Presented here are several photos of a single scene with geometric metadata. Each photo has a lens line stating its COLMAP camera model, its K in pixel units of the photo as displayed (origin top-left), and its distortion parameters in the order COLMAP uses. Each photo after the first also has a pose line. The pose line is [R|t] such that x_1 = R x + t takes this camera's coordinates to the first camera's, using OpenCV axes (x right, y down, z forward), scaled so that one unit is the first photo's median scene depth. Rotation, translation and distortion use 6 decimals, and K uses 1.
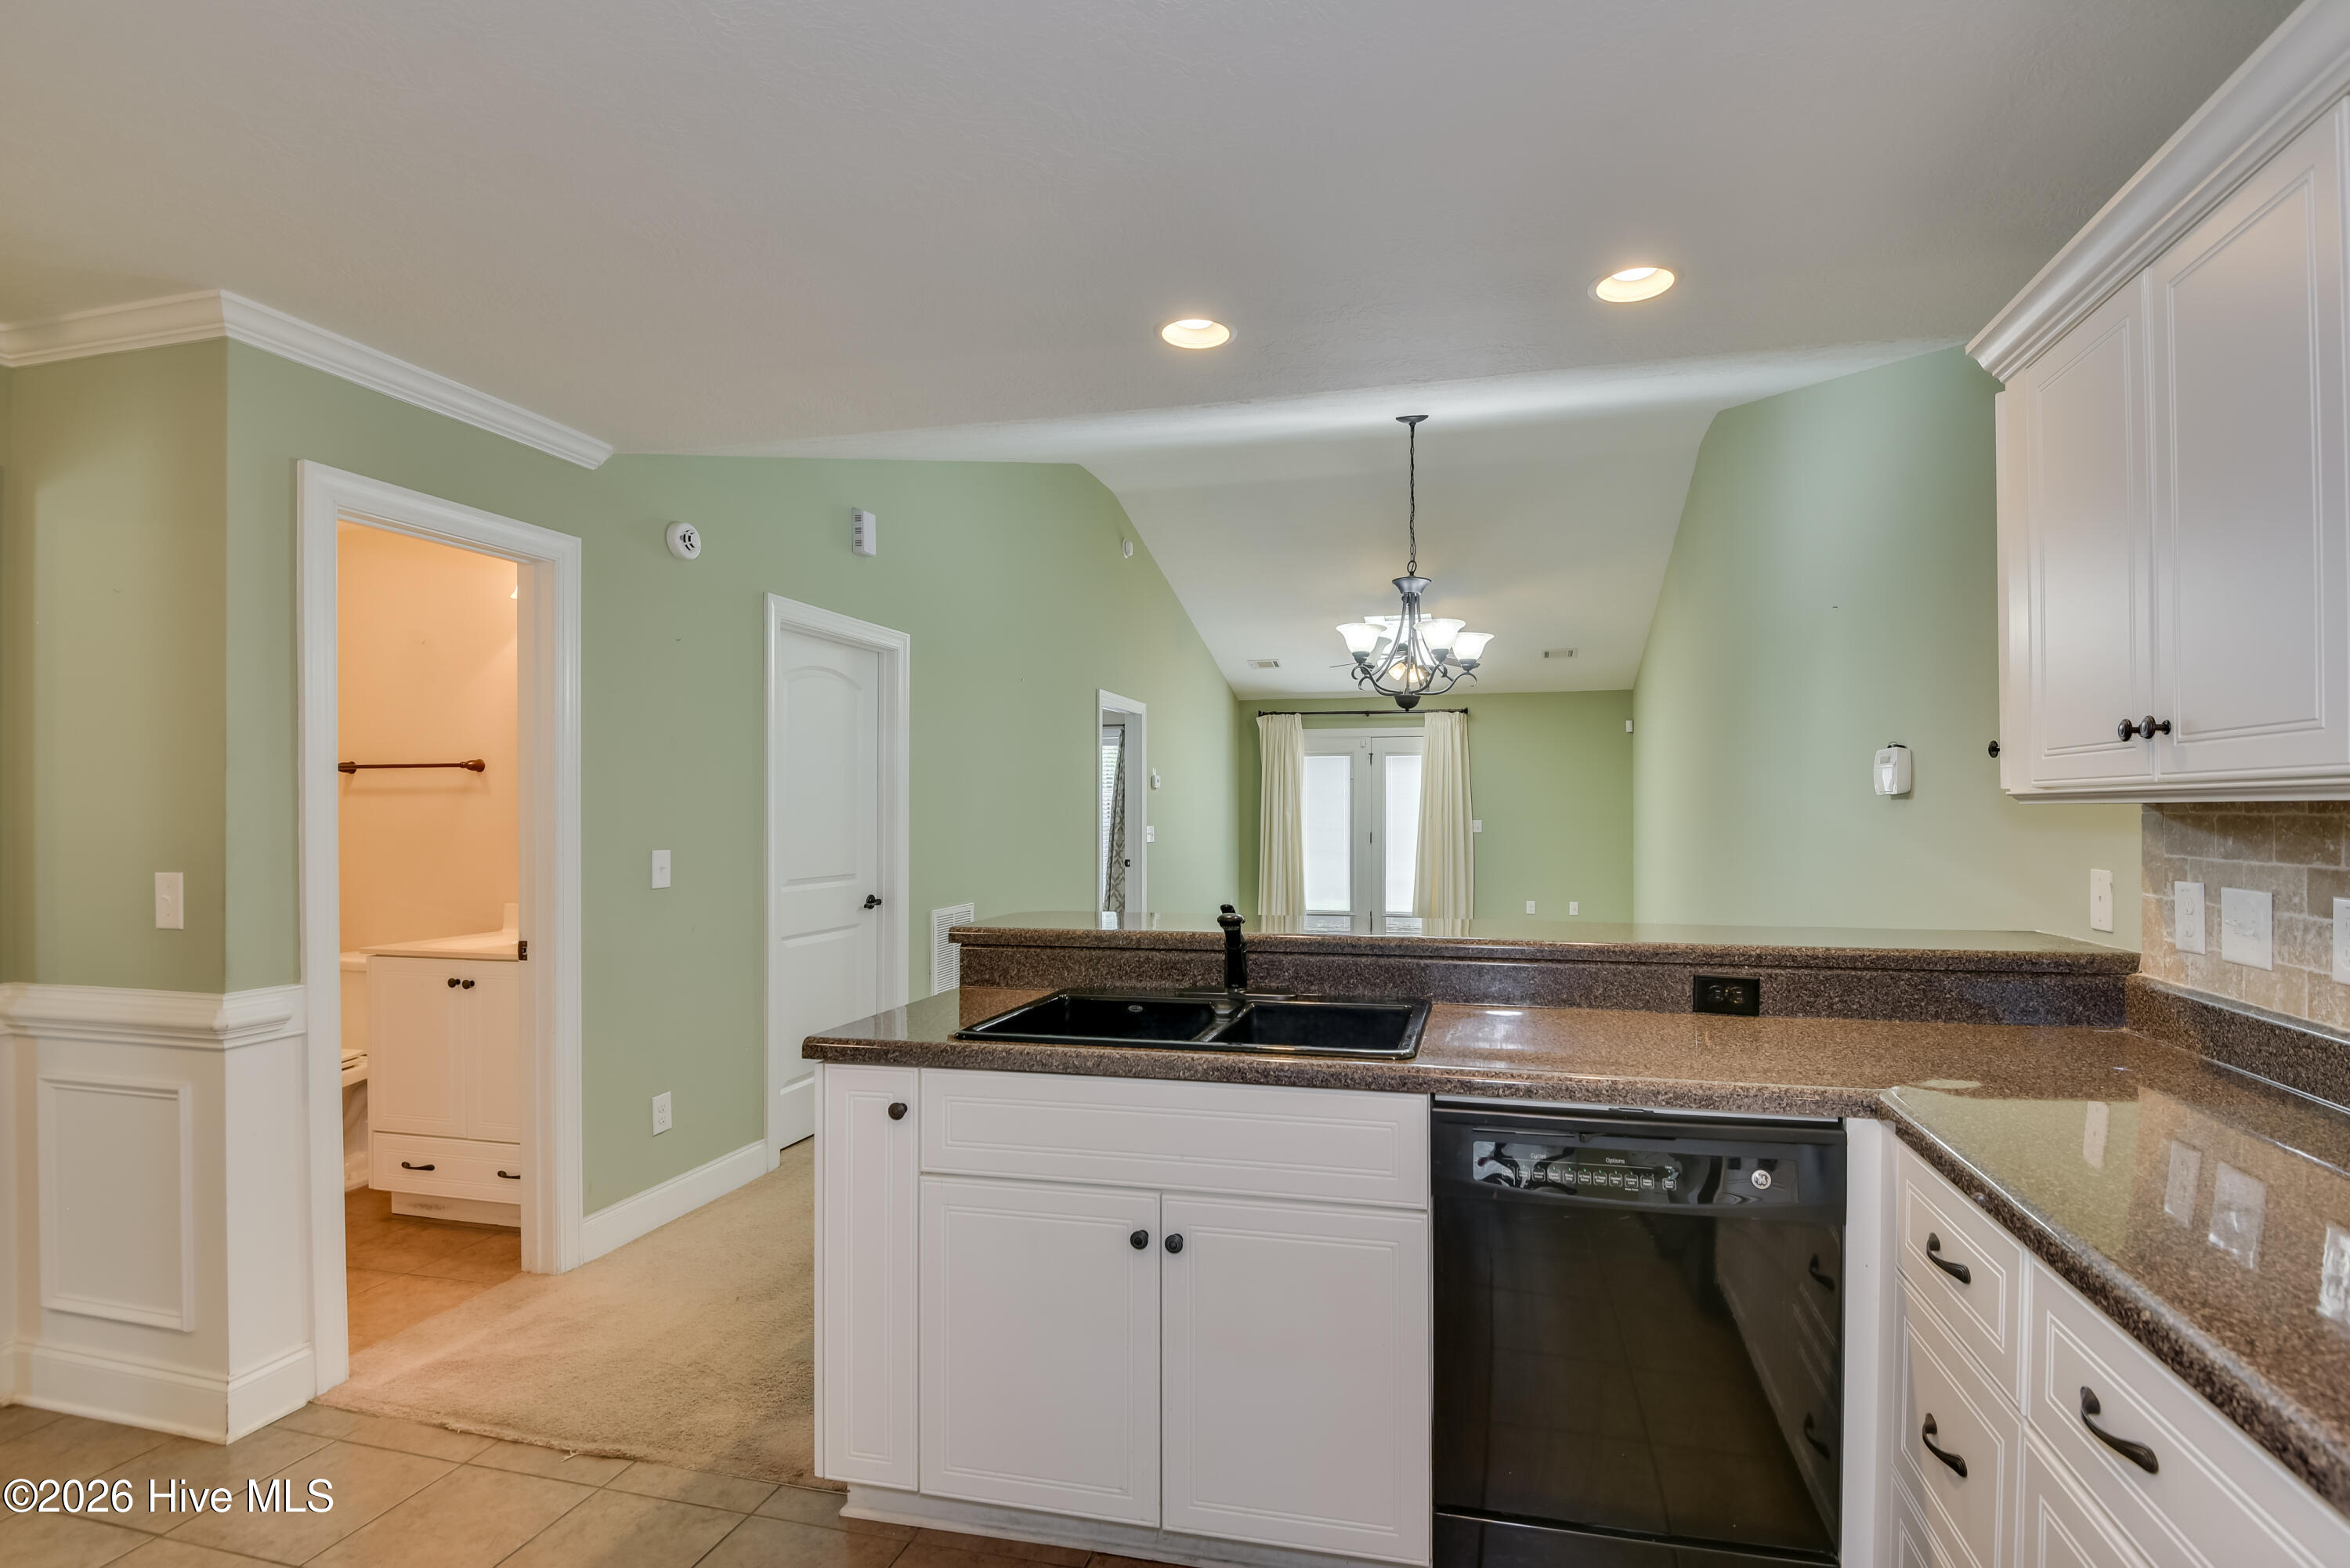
lens RADIAL K [[1124.0, 0, 1233.8], [0, 1124.0, 807.7], [0, 0, 1]] dist [-0.001578, -0.007392]
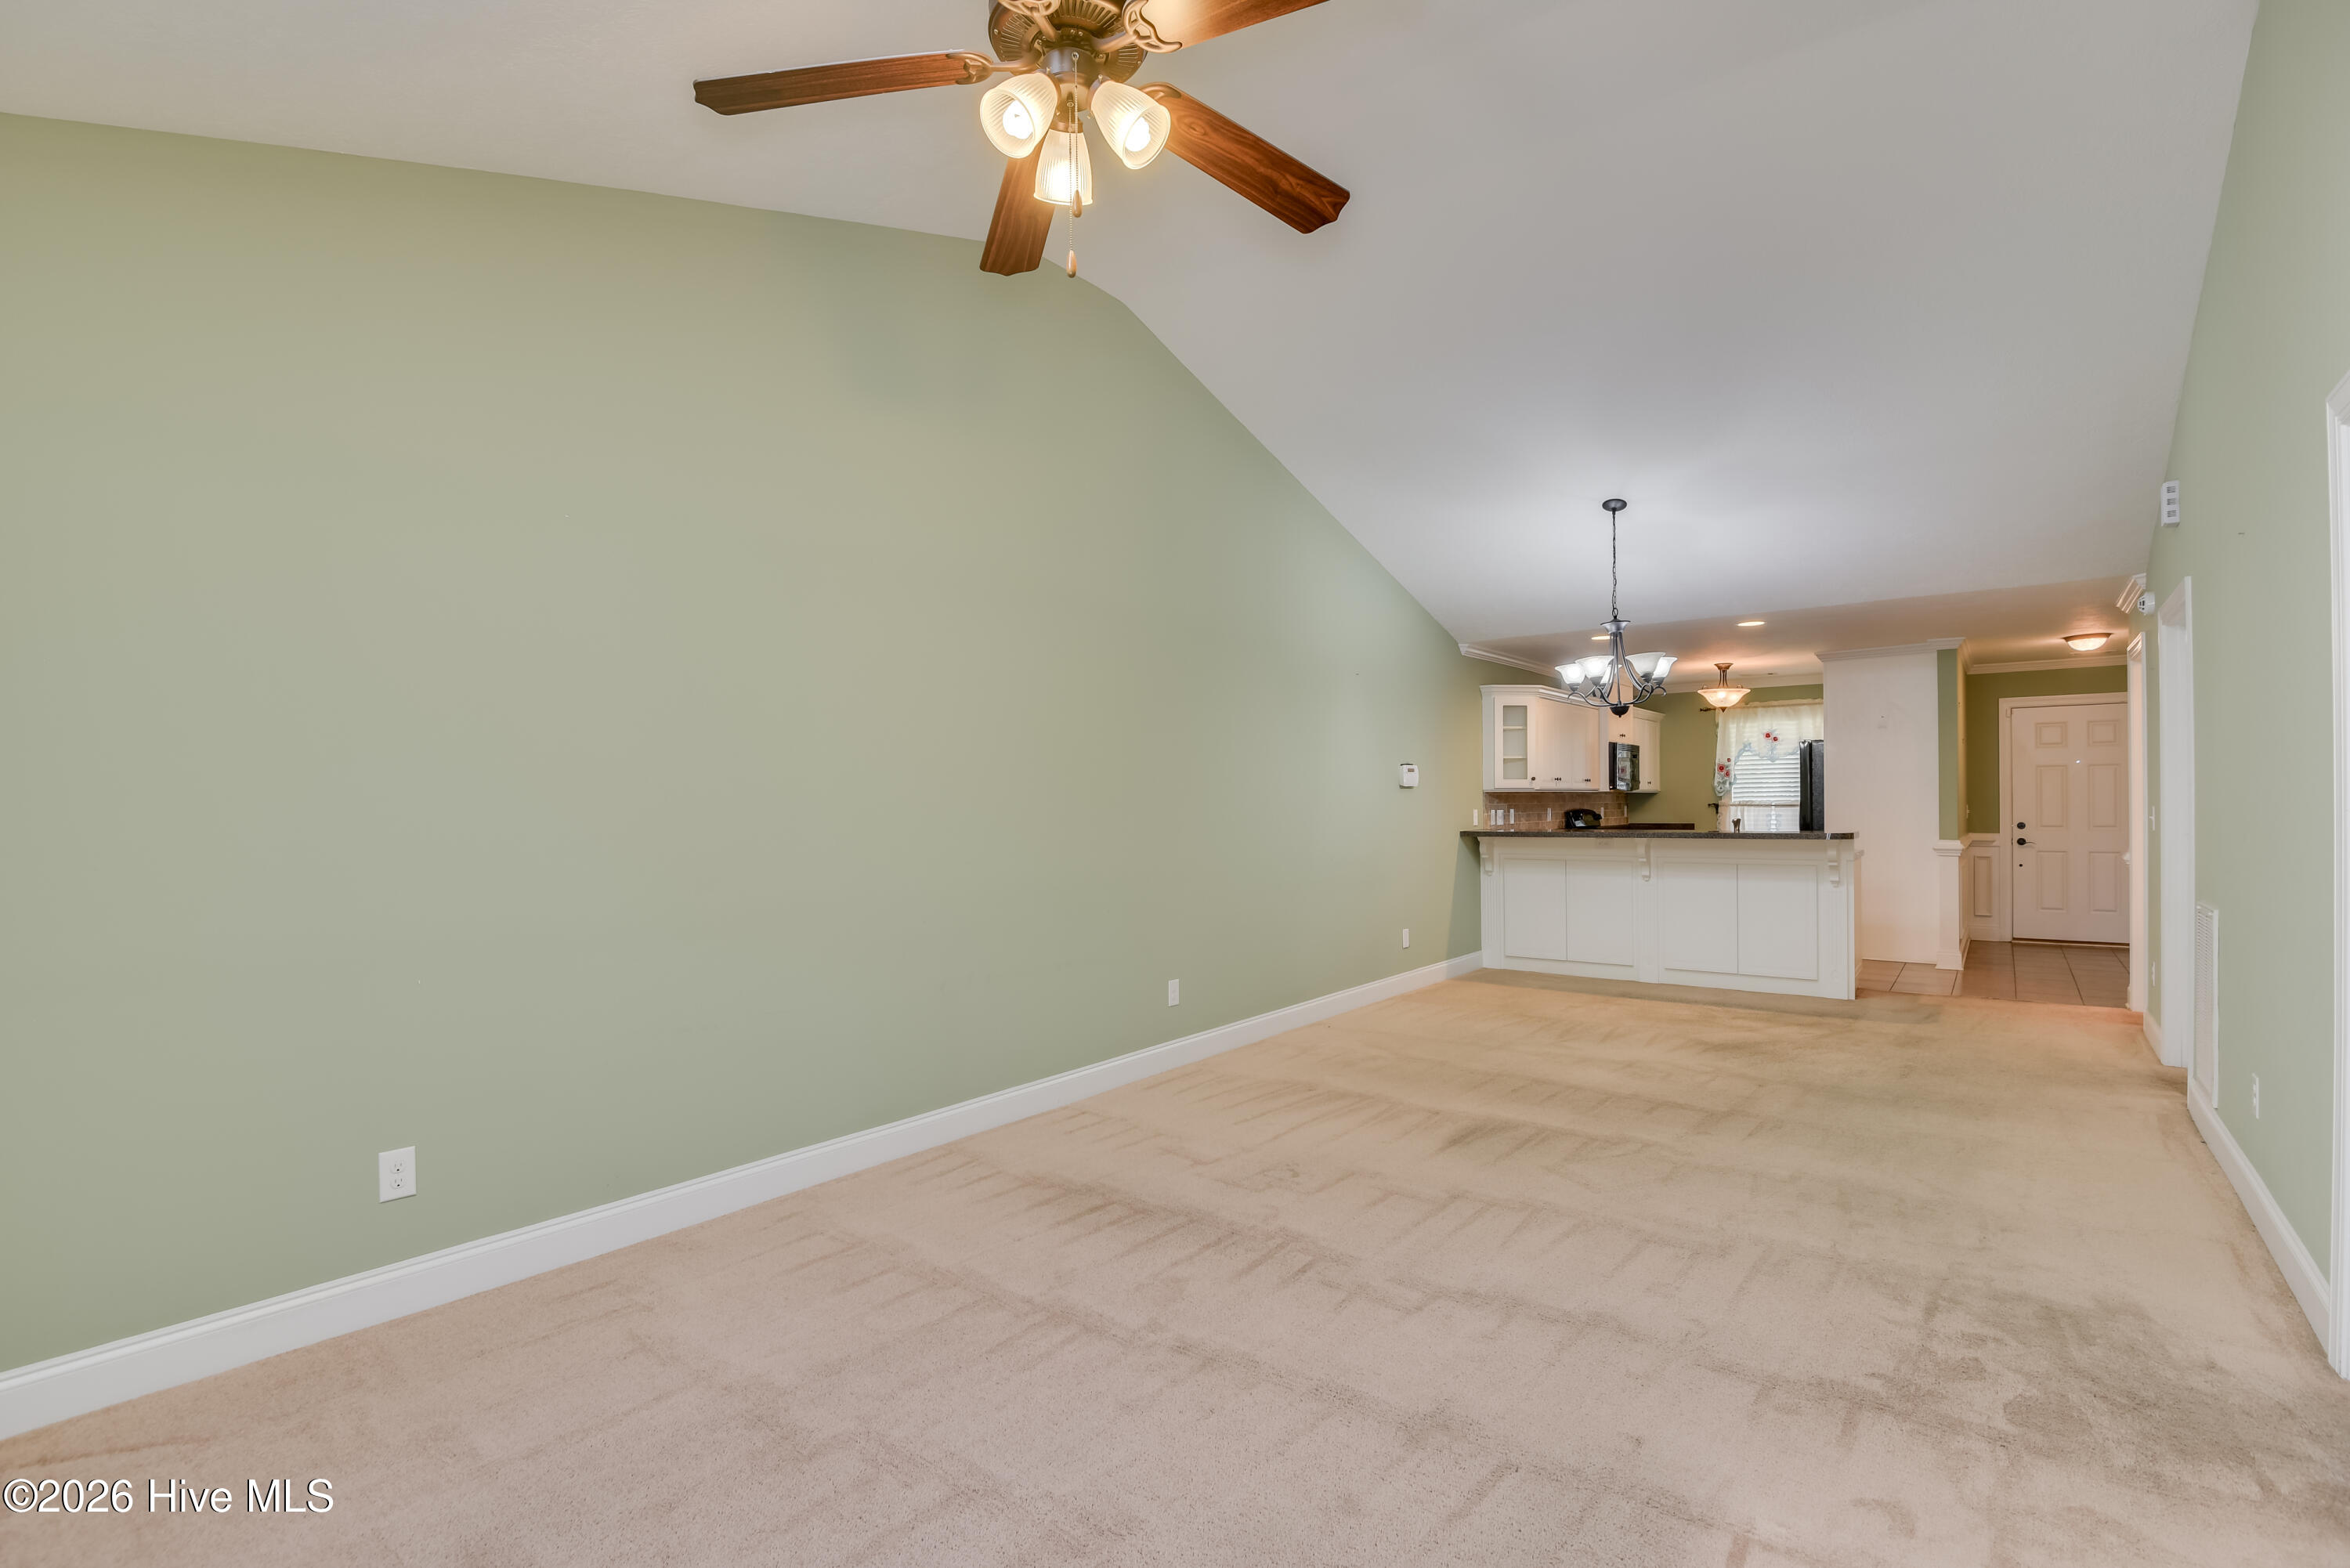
lens RADIAL K [[1075.5, 0, 1148.6], [0, 1075.5, 805.6], [0, 0, 1]] dist [-0.018232, -0.007068]
pose [[-0.905944, 0.011974, 0.423229, 0.208136], [0.012249, 0.999923, -0.002069, 0.031449], [-0.423221, 0.003310, -0.906020, 4.147811]]
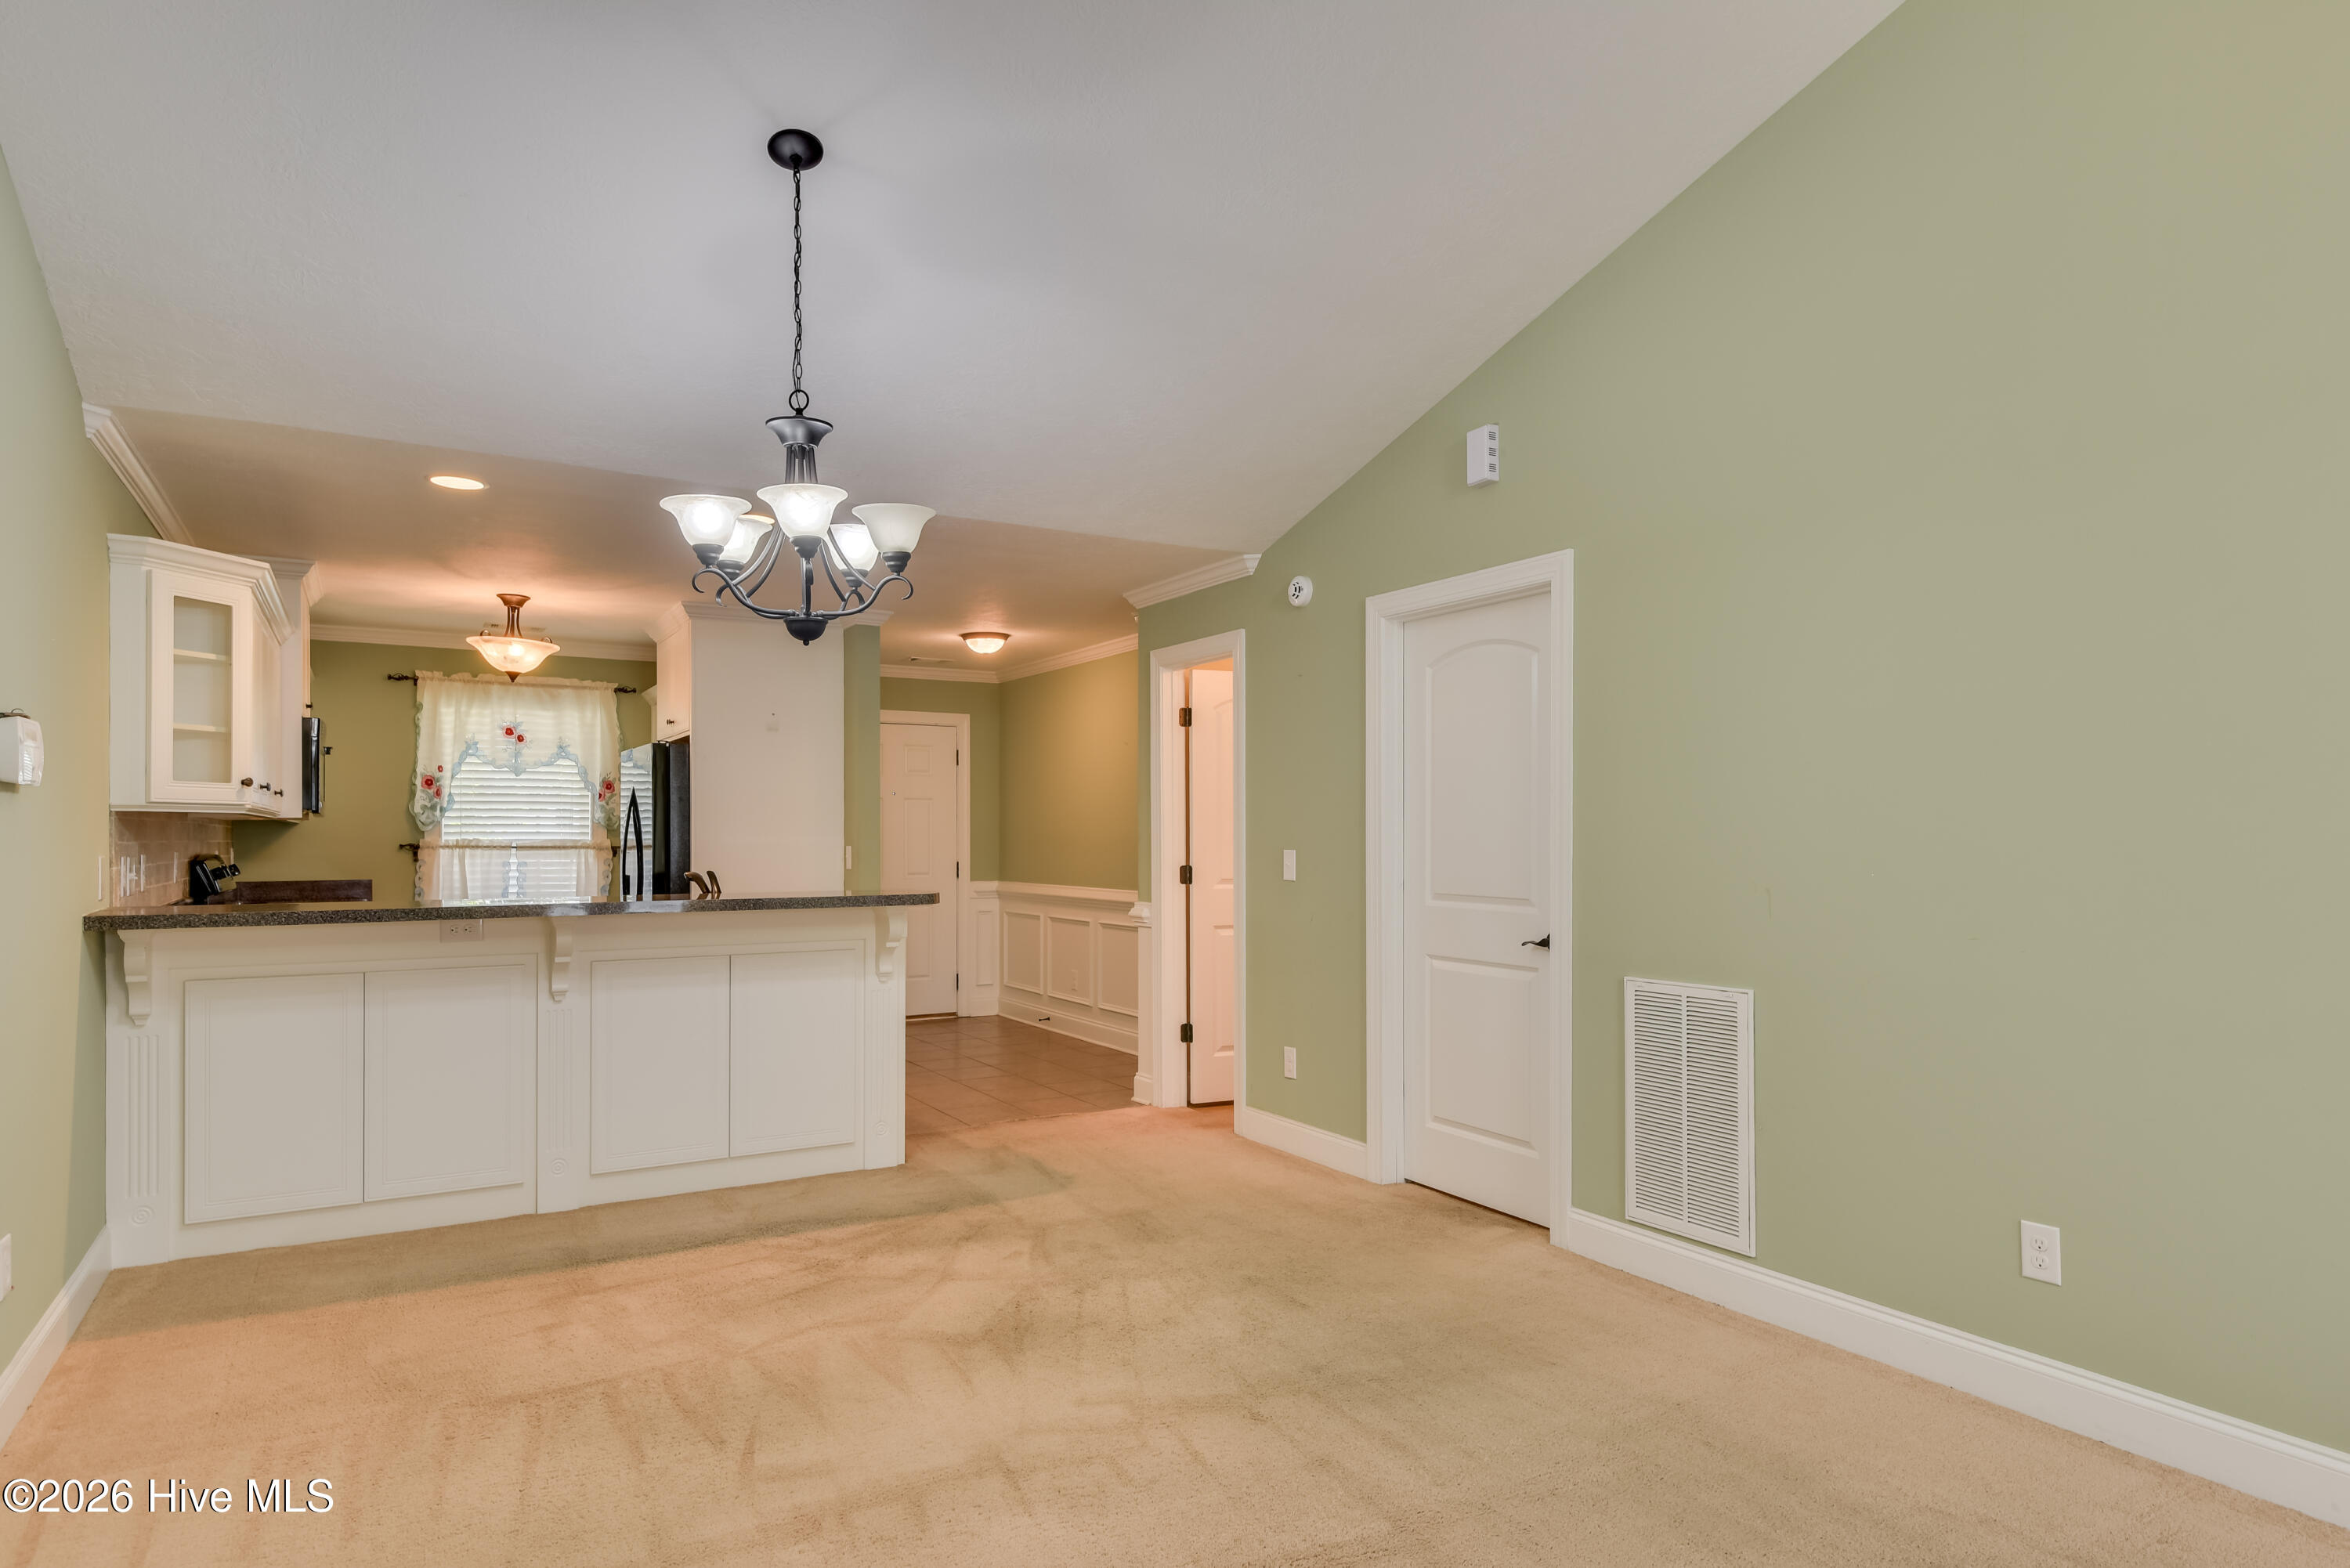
lens RADIAL K [[1373.3, 0, 1191.3], [0, 1373.3, 827.7], [0, 0, 1]] dist [0.041124, -0.006679]
pose [[-0.717661, -0.000045, -0.696393, 0.885643], [0.004279, 0.999981, -0.004475, 0.027450], [0.696380, -0.006191, -0.717647, 2.857043]]
